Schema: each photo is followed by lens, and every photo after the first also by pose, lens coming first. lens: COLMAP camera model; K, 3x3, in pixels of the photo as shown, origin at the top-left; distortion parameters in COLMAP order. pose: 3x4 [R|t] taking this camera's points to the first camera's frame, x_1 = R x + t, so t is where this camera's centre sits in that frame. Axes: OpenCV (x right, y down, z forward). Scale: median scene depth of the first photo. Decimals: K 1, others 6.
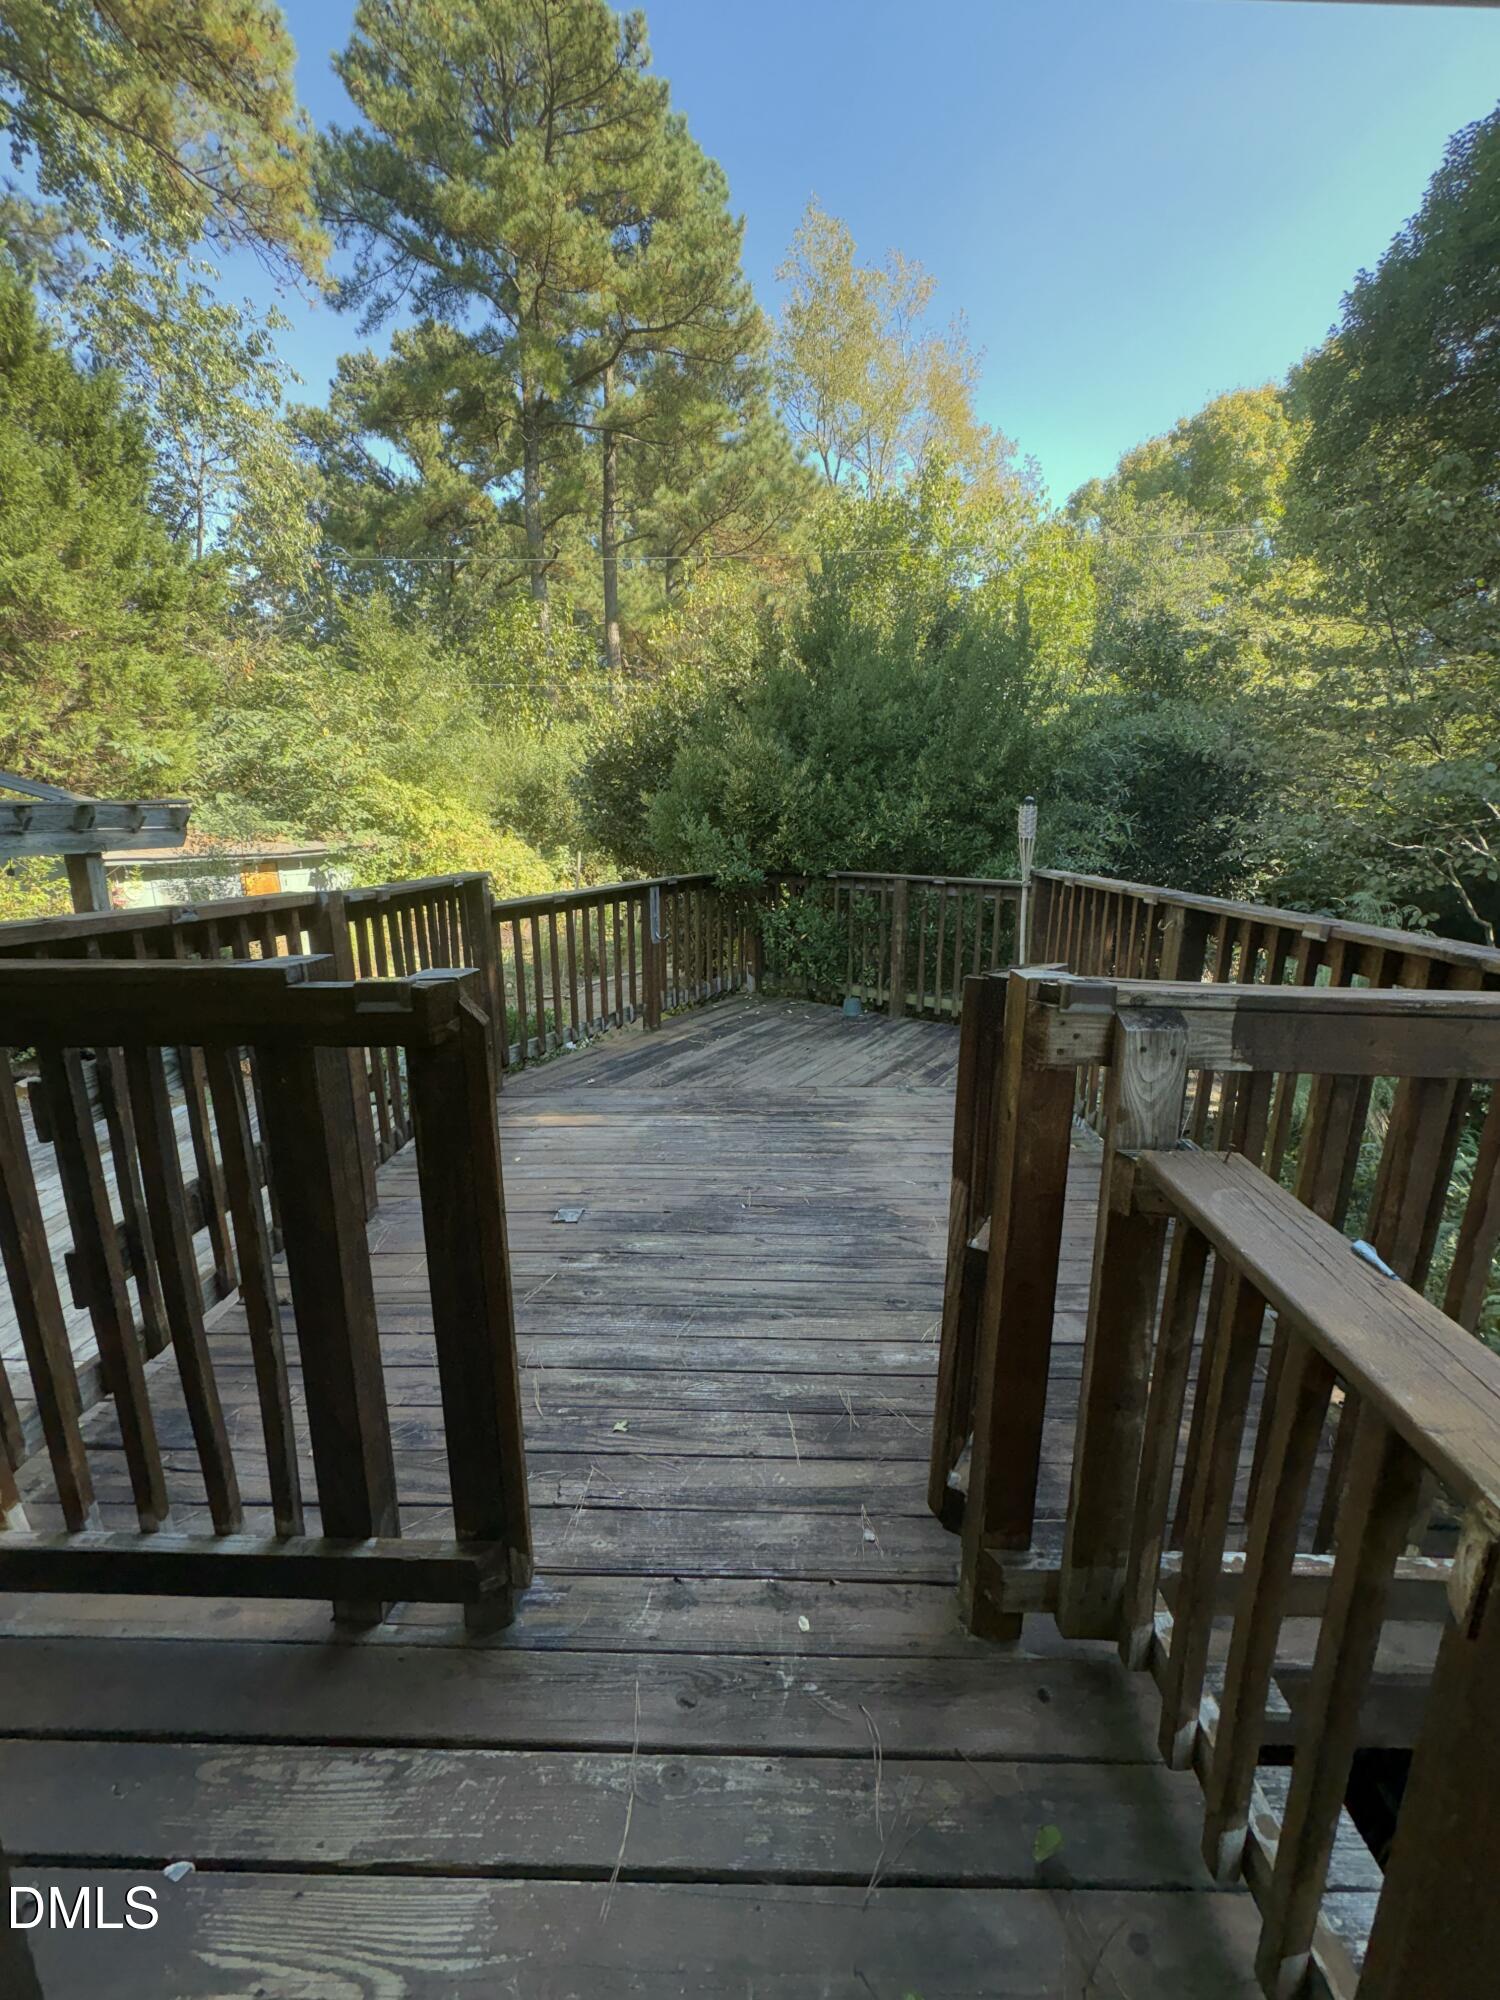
lens RADIAL K [[802.5, 0, 747.6], [0, 802.5, 1004.8], [0, 0, 1]] dist [0.002093, -0.000396]
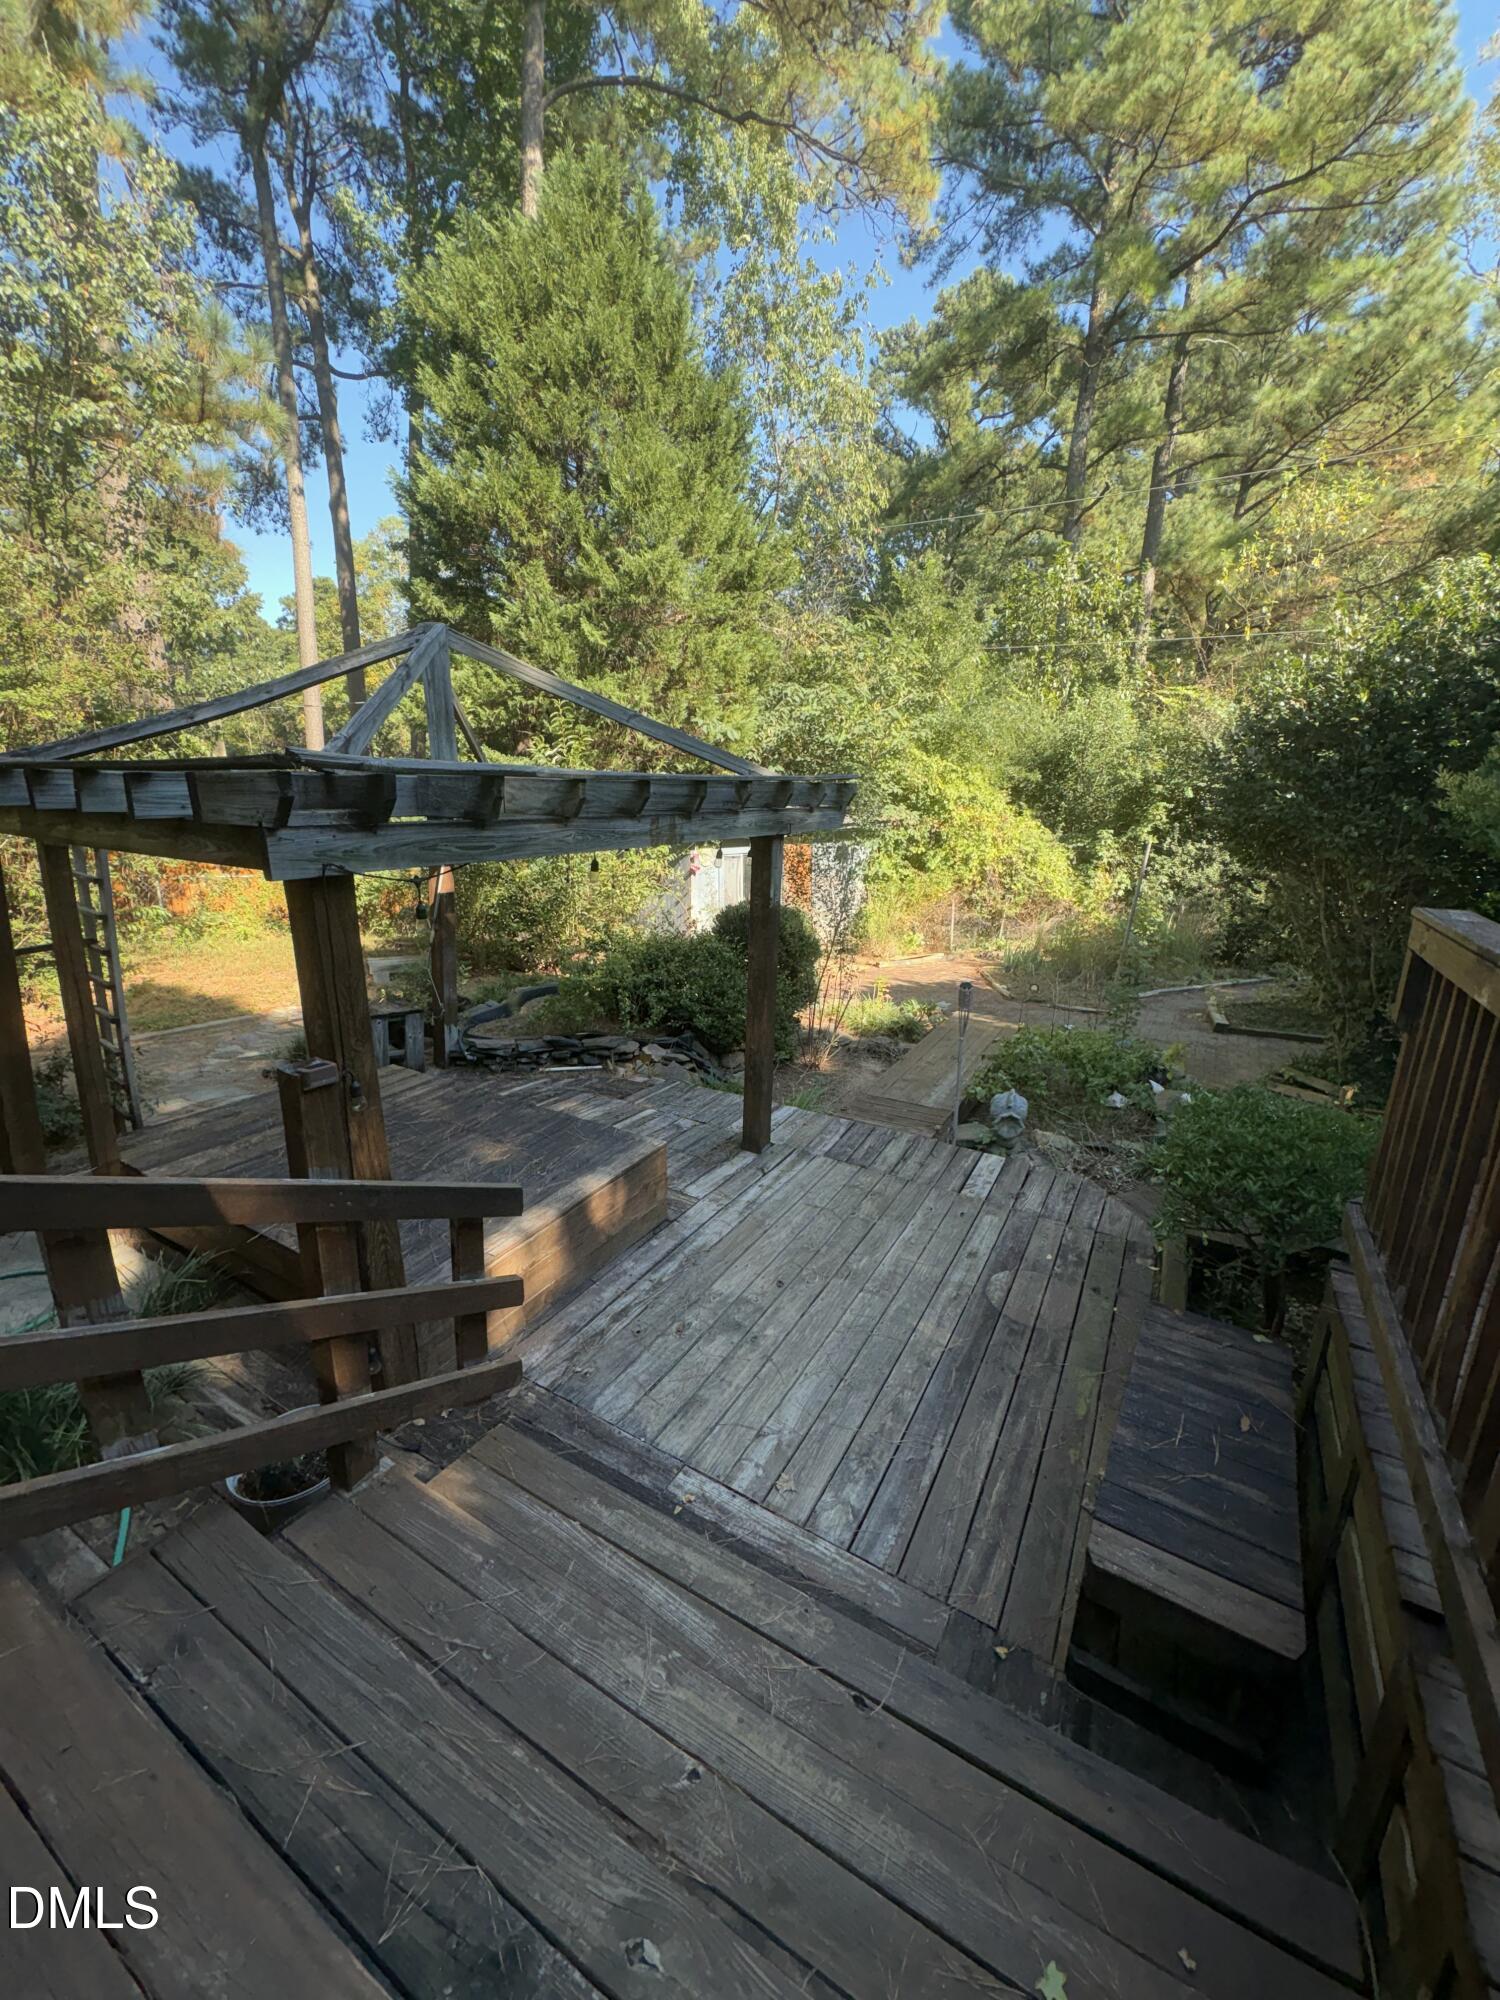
lens RADIAL K [[802.5, 0, 752.7], [0, 802.5, 1006.0], [0, 0, 1]] dist [0.002093, -0.000396]
pose [[0.873133, 0.145158, -0.465369, -0.094201], [-0.129729, 0.989403, 0.065214, -0.013046], [0.469903, 0.003431, 0.882711, 0.047068]]
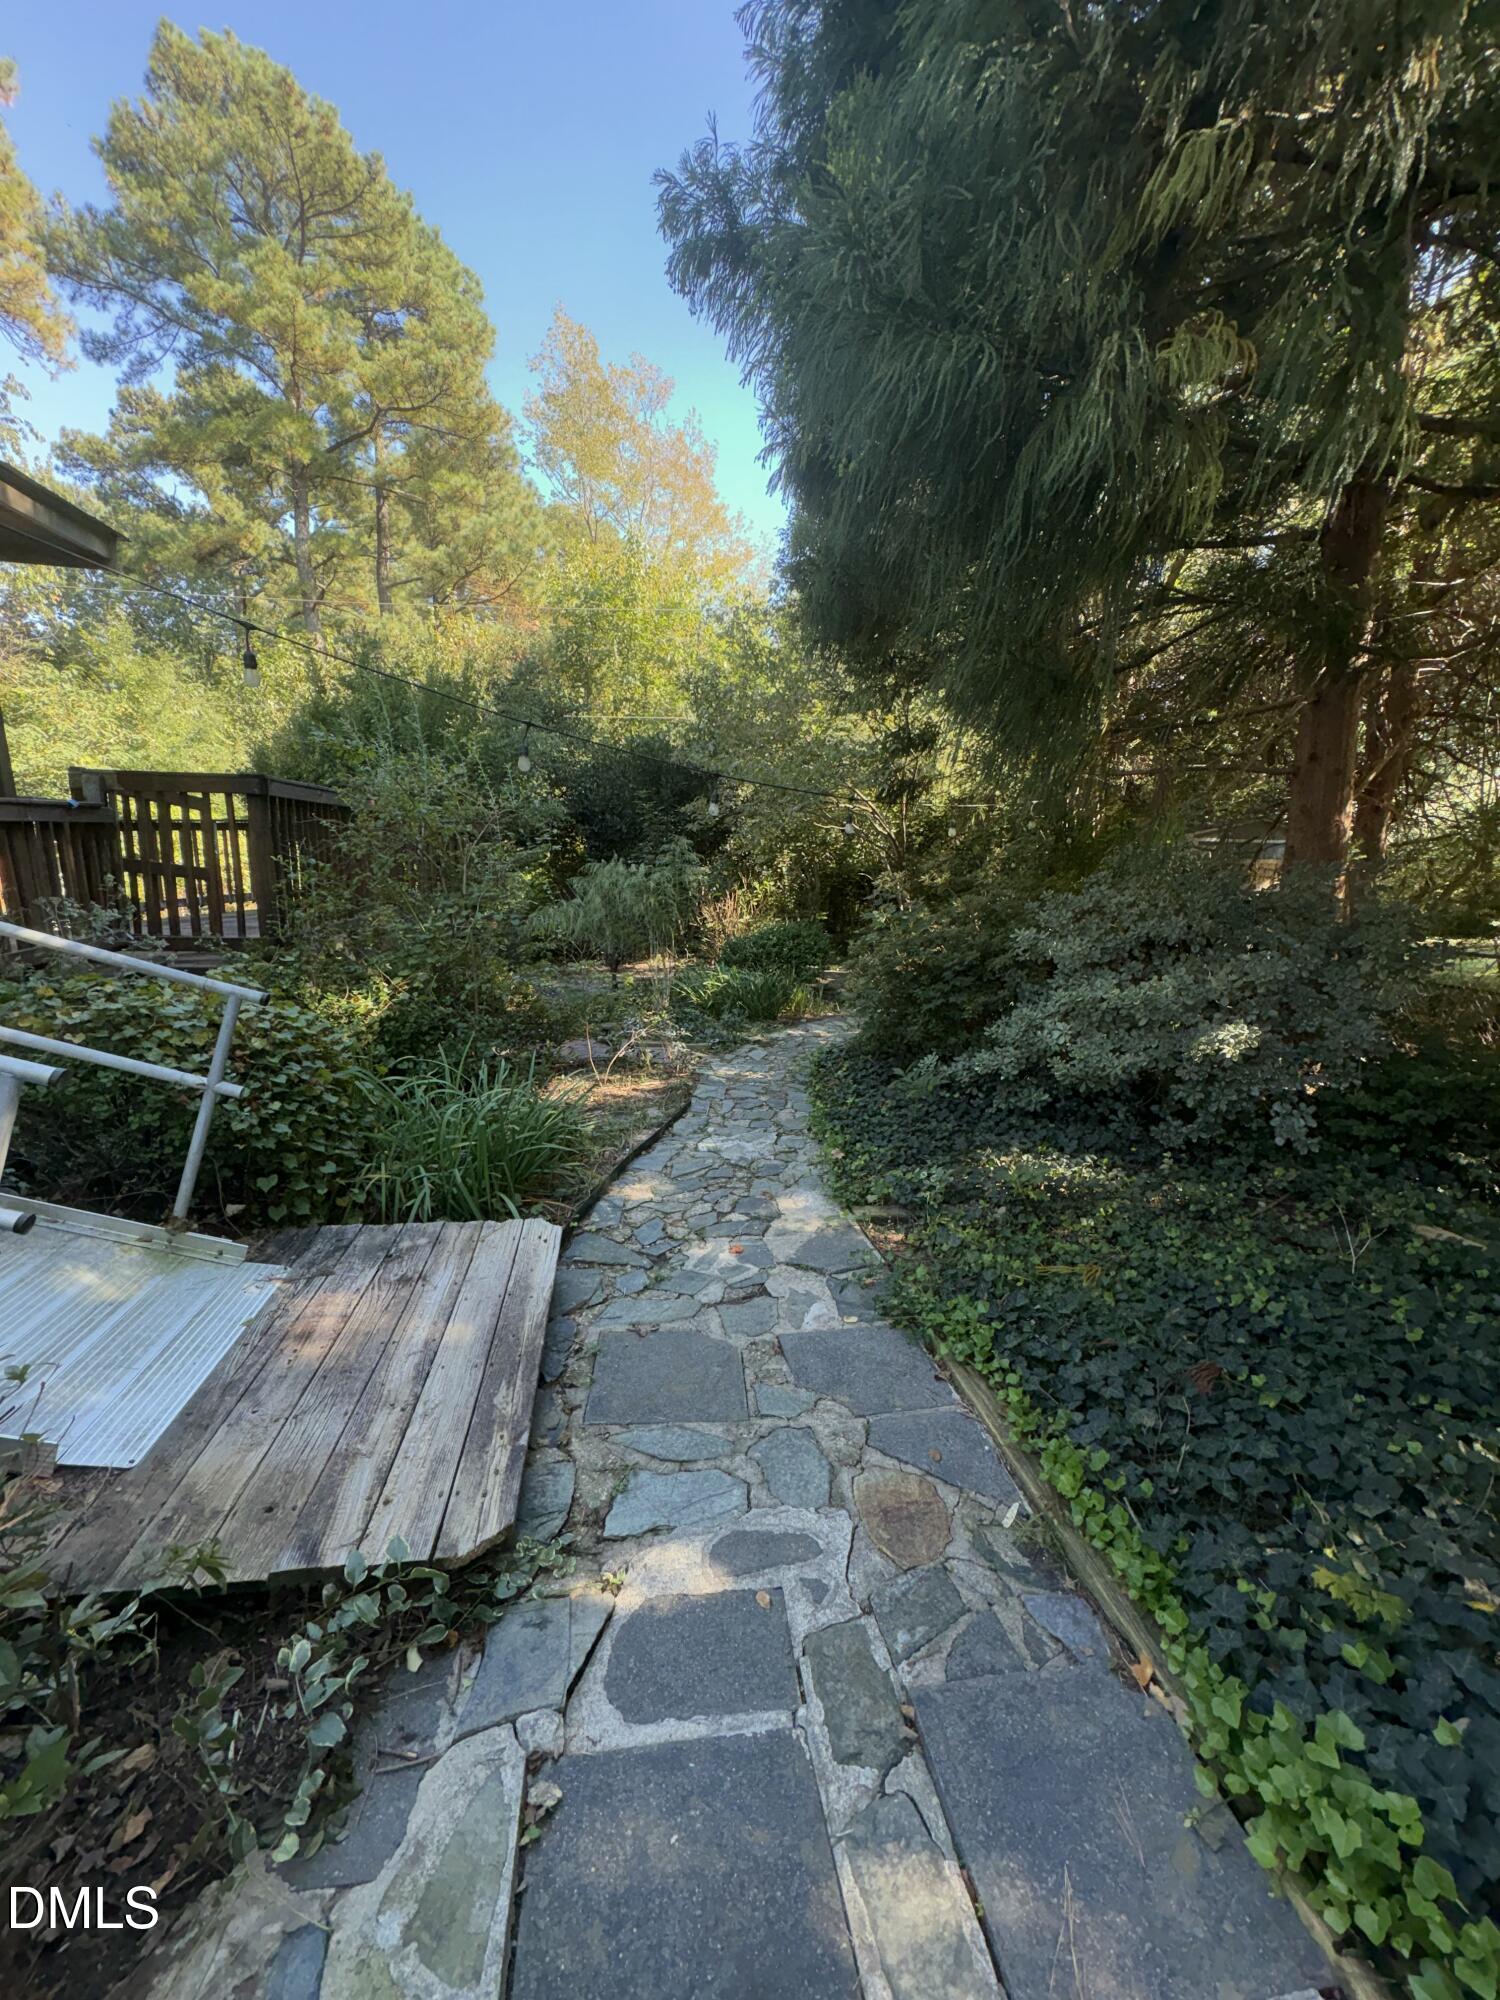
lens RADIAL K [[802.5, 0, 748.2], [0, 802.5, 1001.2], [0, 0, 1]] dist [0.002093, -0.000396]
pose [[0.986118, -0.026567, 0.163905, 0.164687], [0.033673, 0.998603, -0.040729, 0.077704], [-0.162594, 0.045683, 0.985635, -0.187306]]
